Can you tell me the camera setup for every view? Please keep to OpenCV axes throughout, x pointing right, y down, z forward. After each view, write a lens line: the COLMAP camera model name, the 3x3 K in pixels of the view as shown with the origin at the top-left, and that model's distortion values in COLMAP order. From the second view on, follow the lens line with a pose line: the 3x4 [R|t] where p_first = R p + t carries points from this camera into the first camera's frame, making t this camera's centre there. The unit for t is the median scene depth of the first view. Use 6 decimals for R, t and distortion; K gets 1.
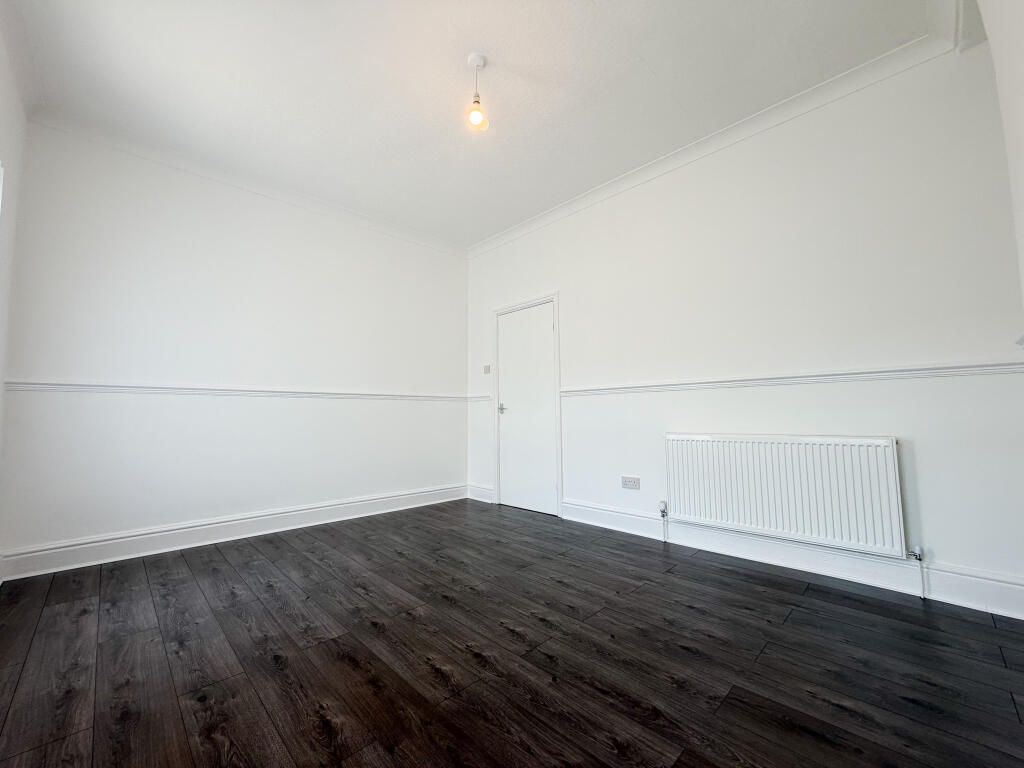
lens RADIAL K [[404.5, 0, 511.1], [0, 404.5, 382.8], [0, 0, 1]] dist [0.002997, -0.000244]
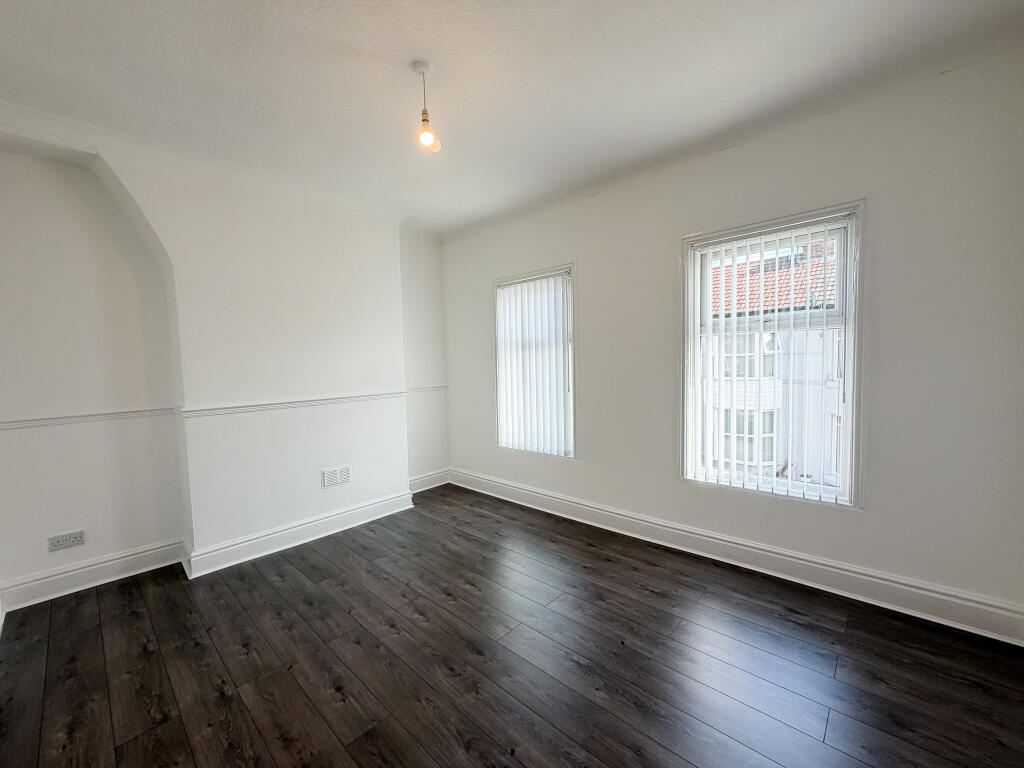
lens RADIAL K [[404.5, 0, 512.8], [0, 404.5, 384.8], [0, 0, 1]] dist [0.002997, -0.000244]
pose [[-0.998234, 0.042278, -0.041738, -0.278771], [0.043232, 0.998818, -0.022218, -0.090297], [0.040750, -0.023983, -0.998882, 2.431905]]
